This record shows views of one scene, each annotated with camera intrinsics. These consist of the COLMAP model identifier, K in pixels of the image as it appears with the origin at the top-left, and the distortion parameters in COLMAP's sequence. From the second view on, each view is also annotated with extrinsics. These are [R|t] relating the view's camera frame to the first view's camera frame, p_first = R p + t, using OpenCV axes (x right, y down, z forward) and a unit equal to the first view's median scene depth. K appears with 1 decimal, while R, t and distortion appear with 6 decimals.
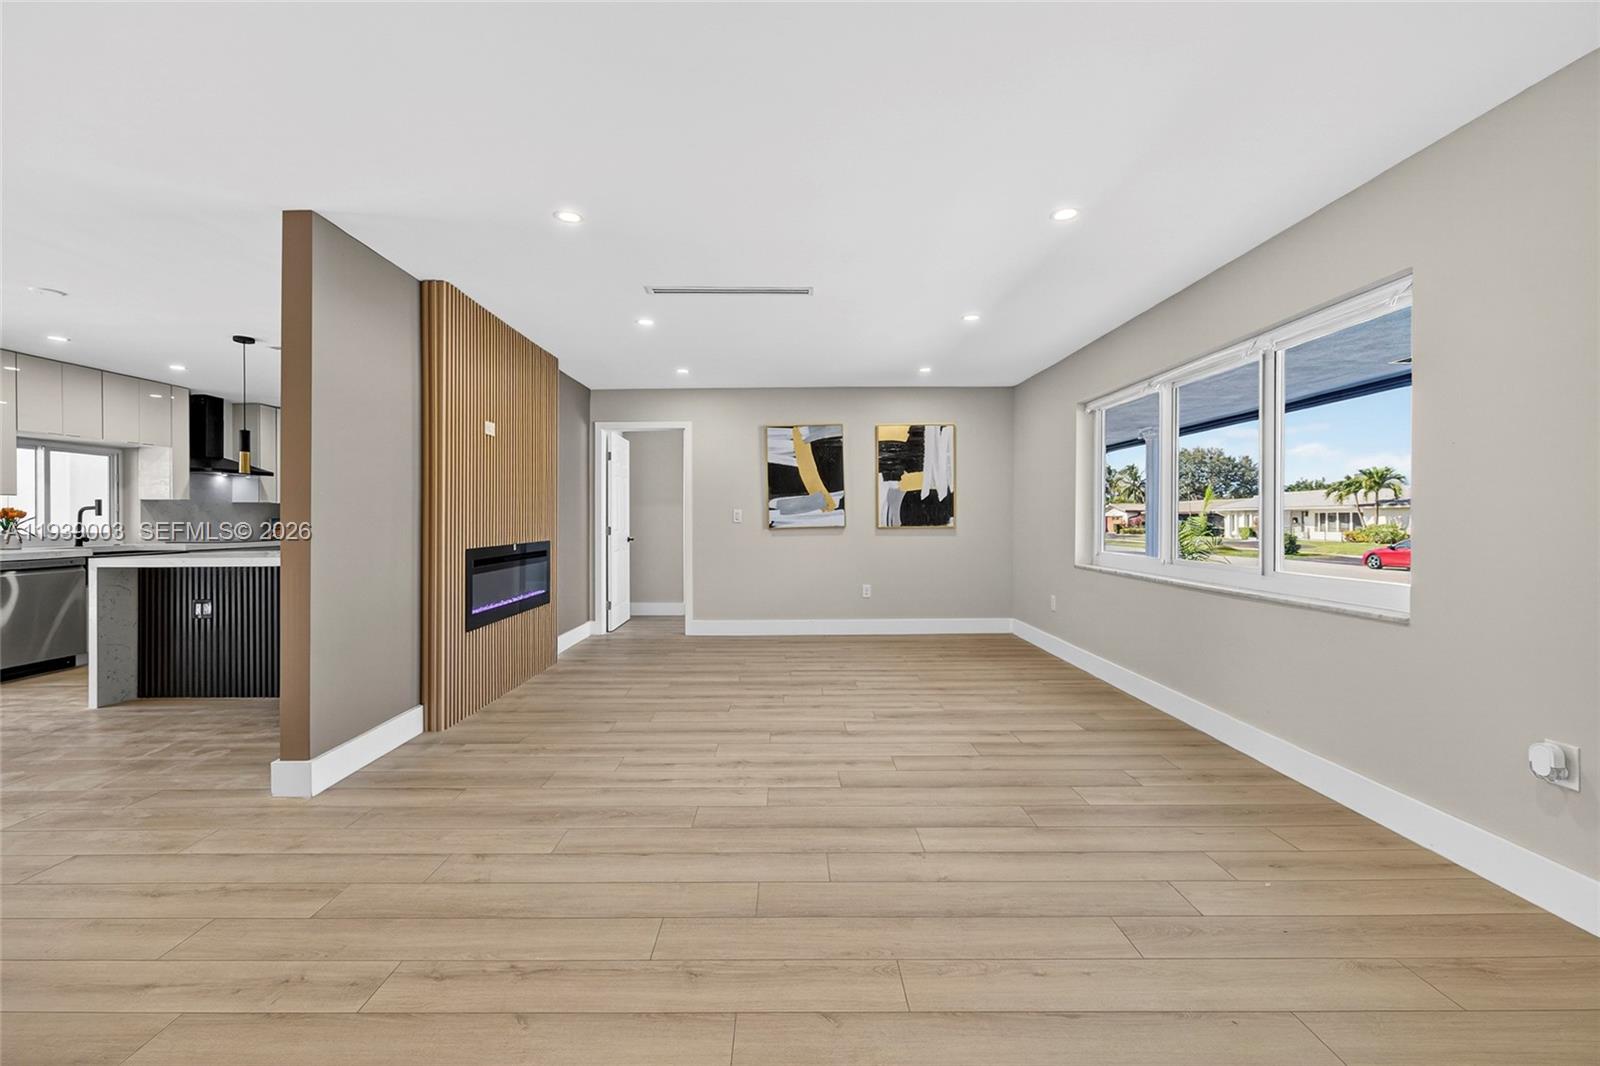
lens RADIAL K [[638.0, 0, 788.3], [0, 638.0, 519.4], [0, 0, 1]] dist [0.006978, -0.001737]
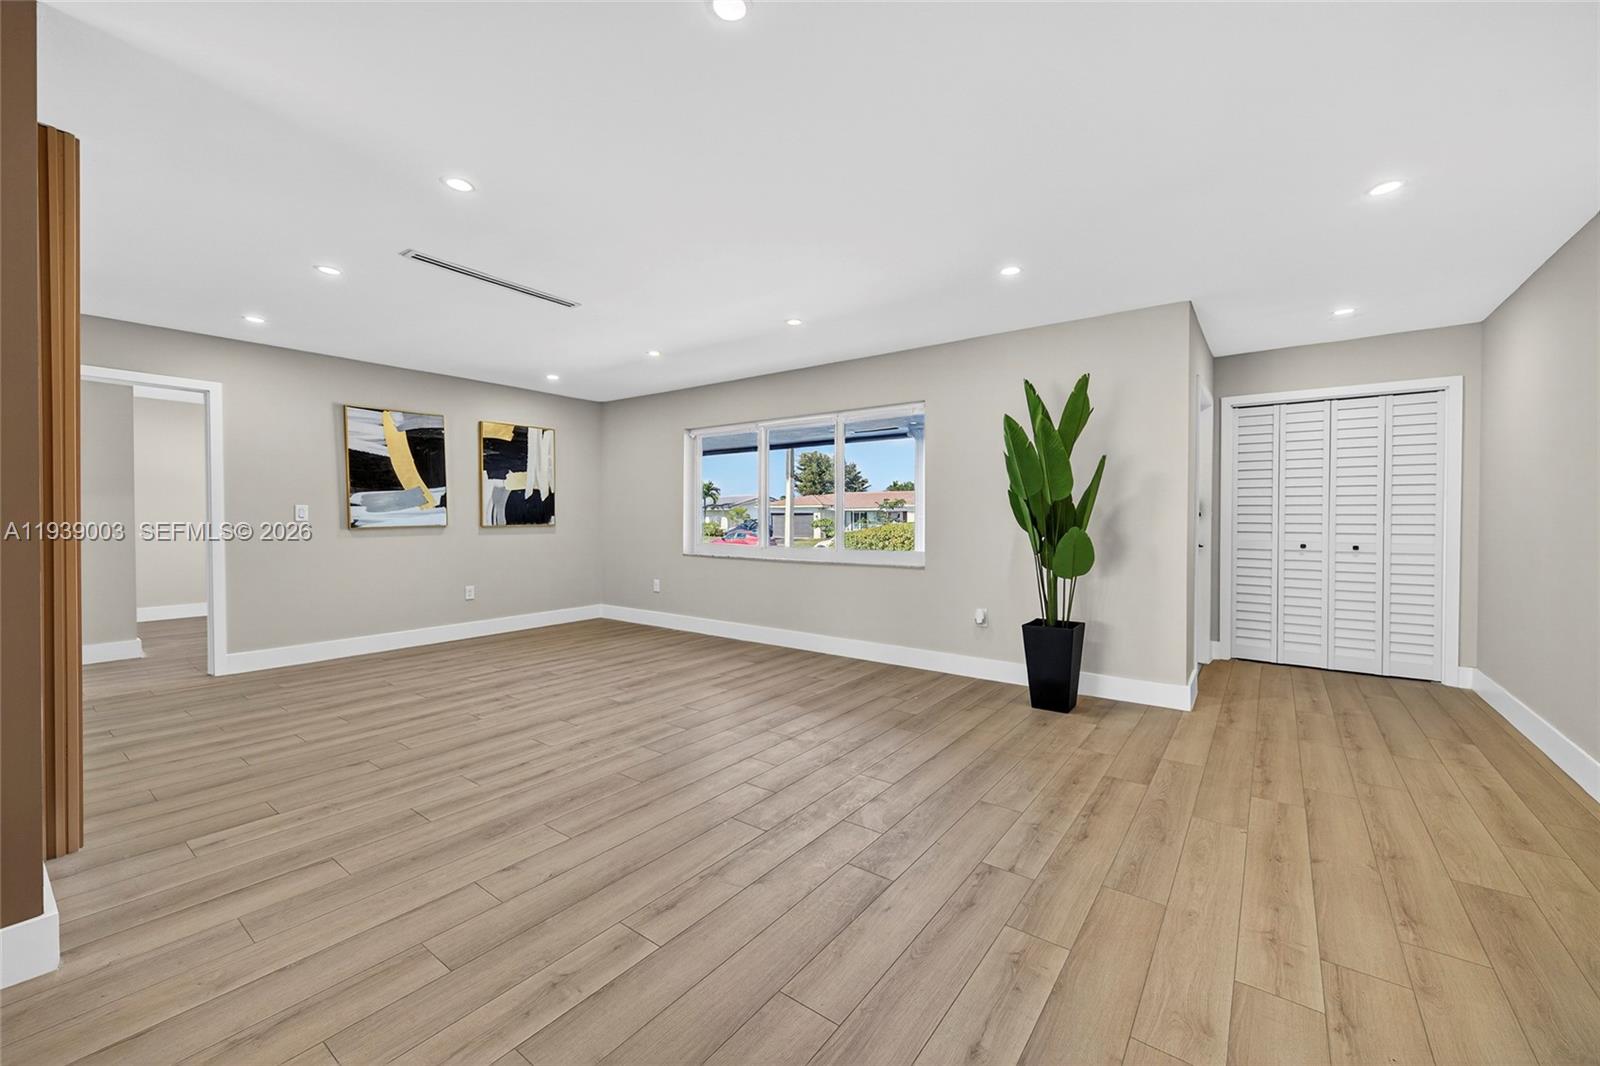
lens RADIAL K [[638.0, 0, 806.1], [0, 638.0, 517.6], [0, 0, 1]] dist [0.006978, -0.001737]
pose [[0.590278, 0.003607, 0.807192, -0.517894], [-0.002567, 0.999993, -0.002591, 0.001166], [-0.807196, -0.000542, 0.590284, 0.040378]]
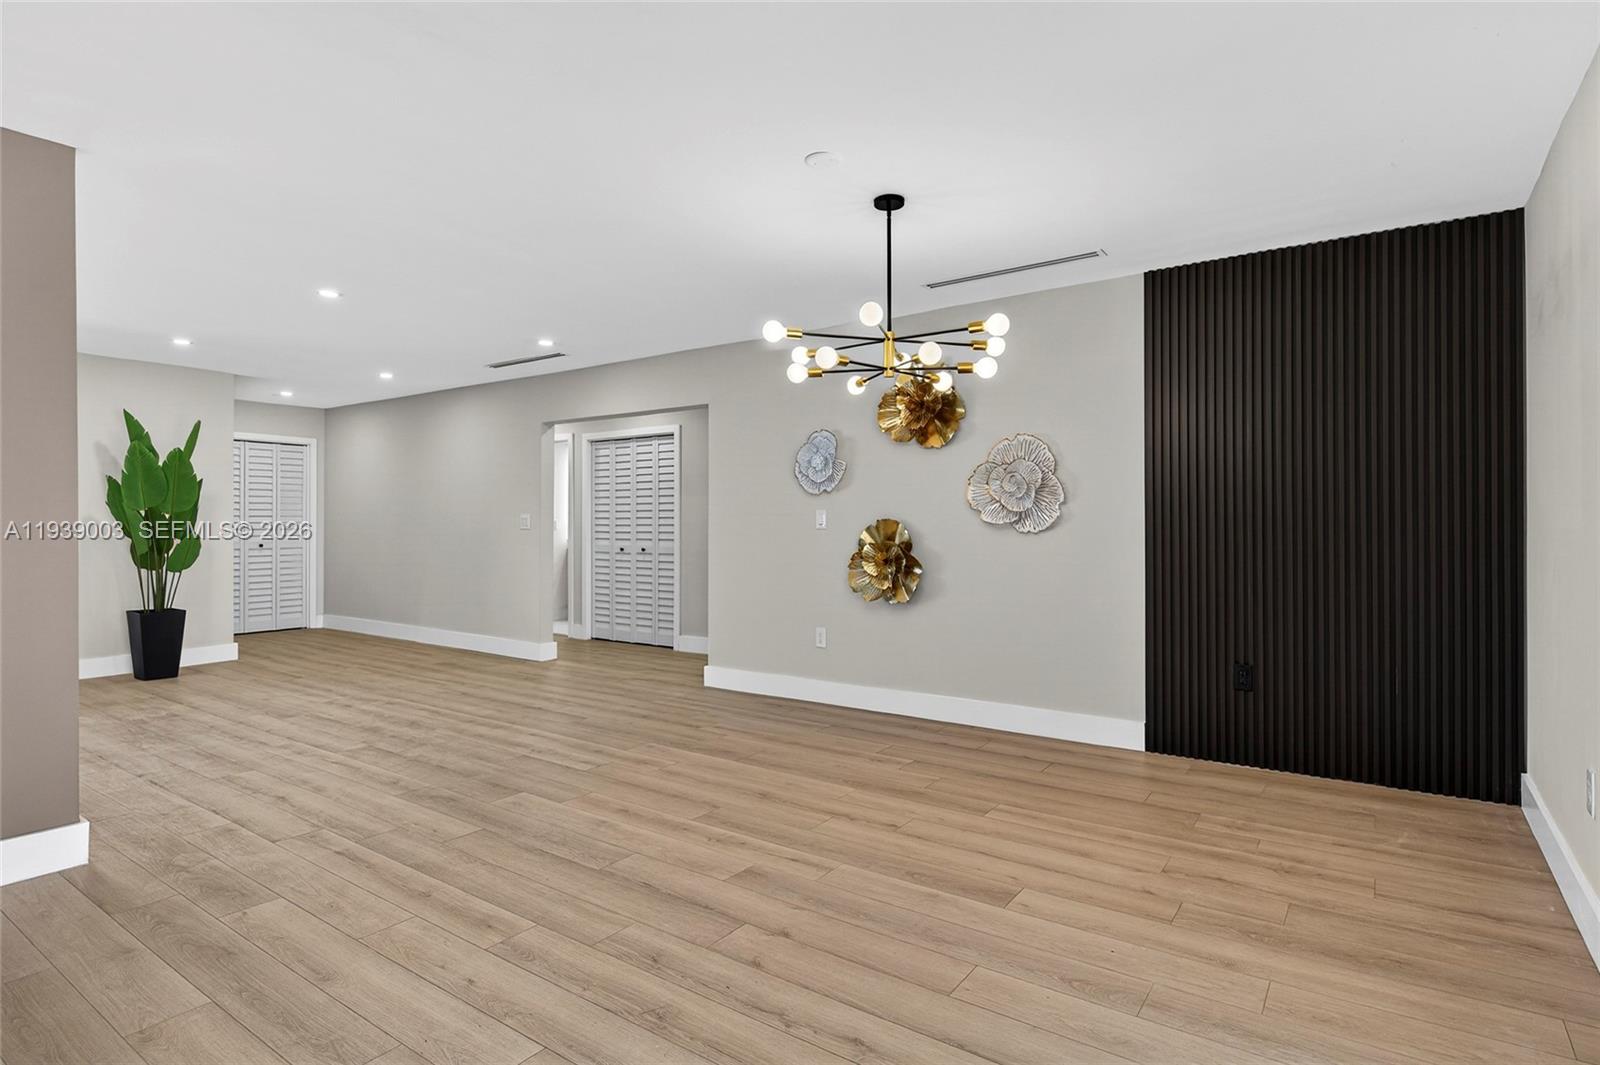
lens RADIAL K [[839.4, 0, 794.8], [0, 839.4, 524.0], [0, 0, 1]] dist [0.005004, -0.002234]
pose [[-0.806648, 0.006347, 0.590999, -1.348410], [0.003699, 0.999977, -0.005689, 0.004972], [-0.591021, -0.002403, -0.806652, 0.827677]]
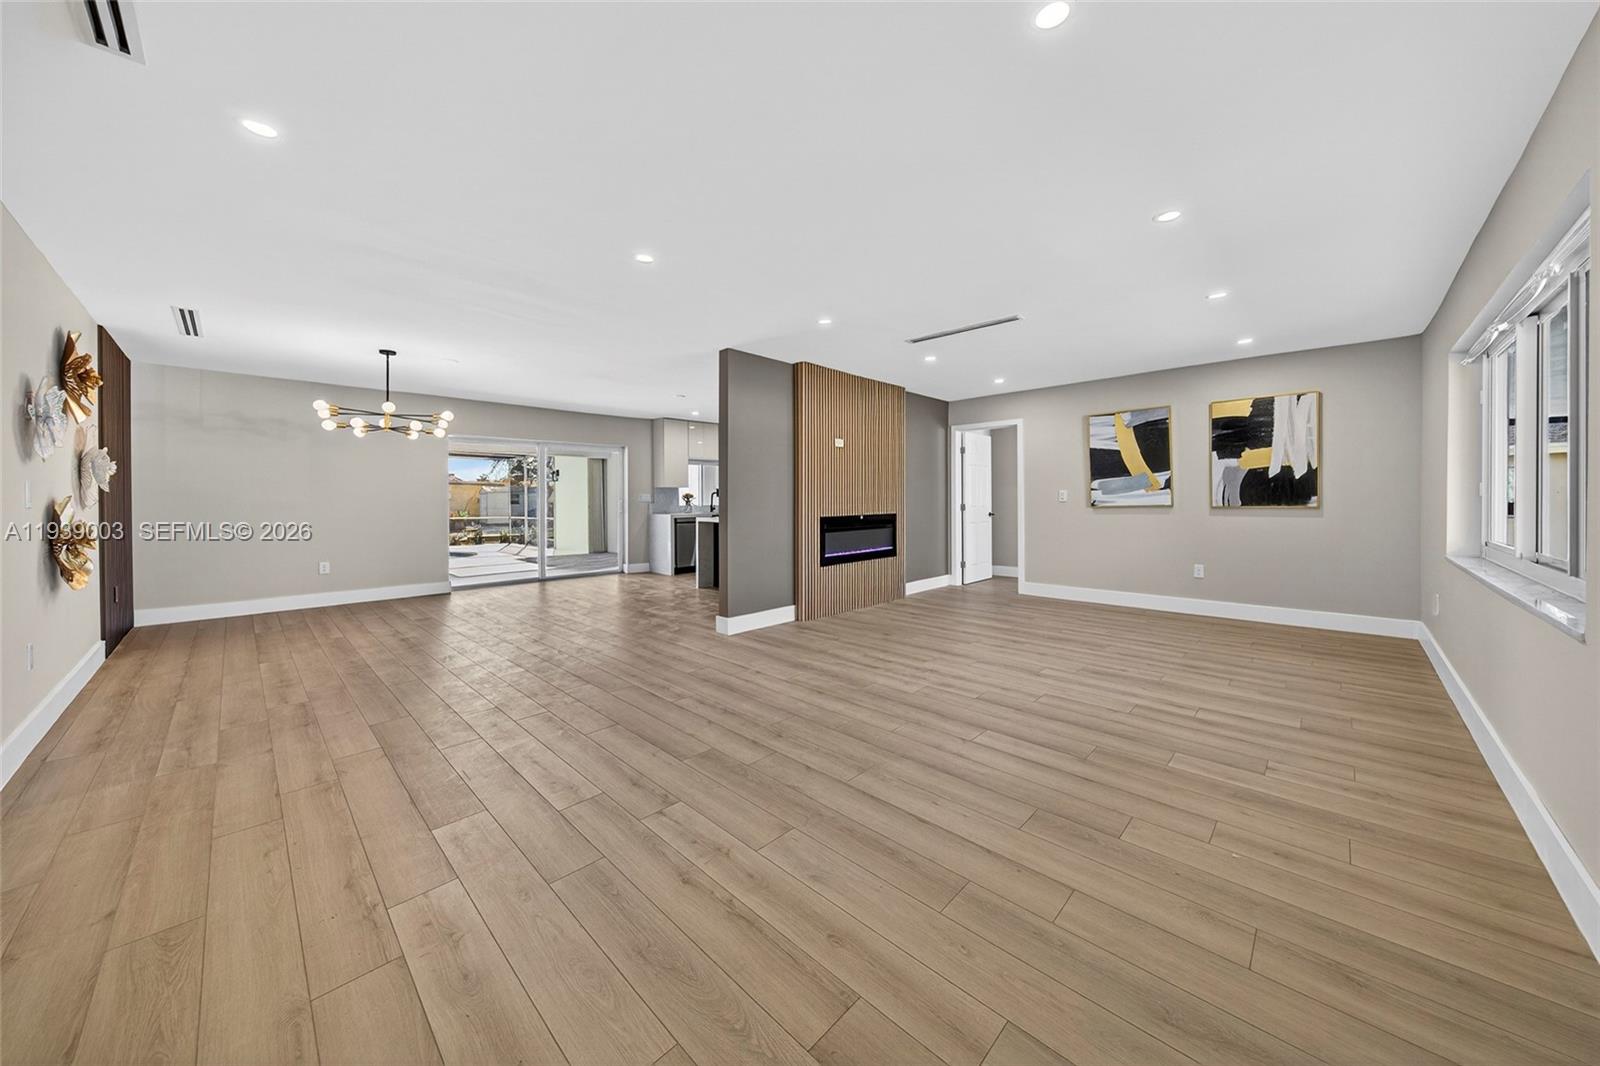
lens RADIAL K [[546.7, 0, 807.2], [0, 546.7, 501.3], [0, 0, 1]] dist [0.001849, -0.000235]
pose [[0.722165, 0.003531, -0.691712, 0.399721], [0.001625, 0.999976, 0.006800, -0.004479], [0.691719, -0.006035, 0.722141, -0.051819]]
